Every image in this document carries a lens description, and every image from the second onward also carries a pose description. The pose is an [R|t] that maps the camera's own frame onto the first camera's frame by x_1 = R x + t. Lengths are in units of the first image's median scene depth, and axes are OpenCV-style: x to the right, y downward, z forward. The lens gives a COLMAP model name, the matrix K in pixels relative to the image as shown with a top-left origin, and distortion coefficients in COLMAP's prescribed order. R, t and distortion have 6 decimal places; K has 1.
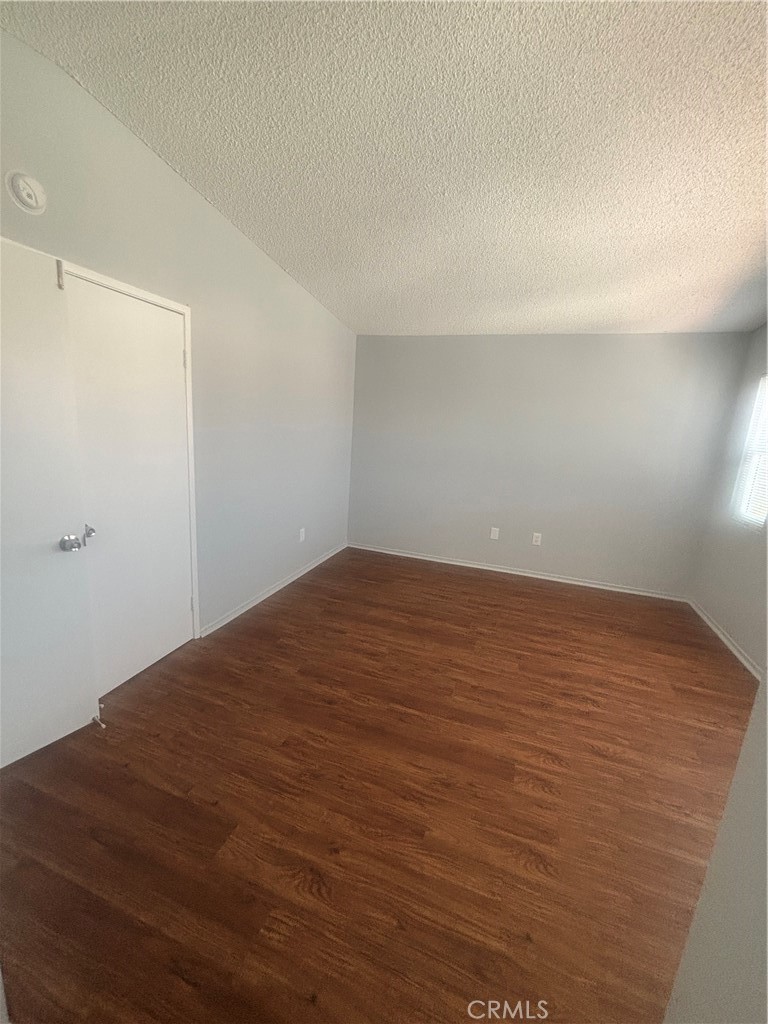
lens RADIAL K [[416.1, 0, 382.7], [0, 416.1, 511.9], [0, 0, 1]] dist [-0.002561, 0.002826]
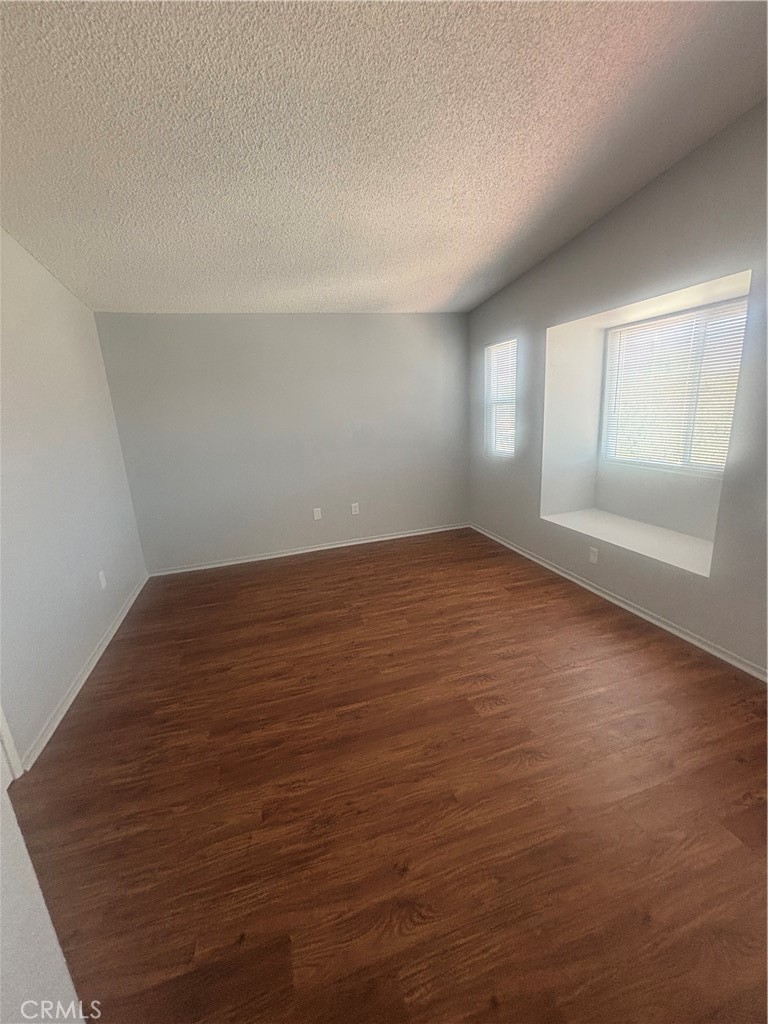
lens RADIAL K [[416.1, 0, 384.8], [0, 416.1, 511.2], [0, 0, 1]] dist [-0.002561, 0.002826]
pose [[0.796776, -0.252312, 0.549078, -0.285711], [0.232732, 0.966693, 0.106493, -0.044285], [-0.557659, 0.042937, 0.828959, 0.136229]]
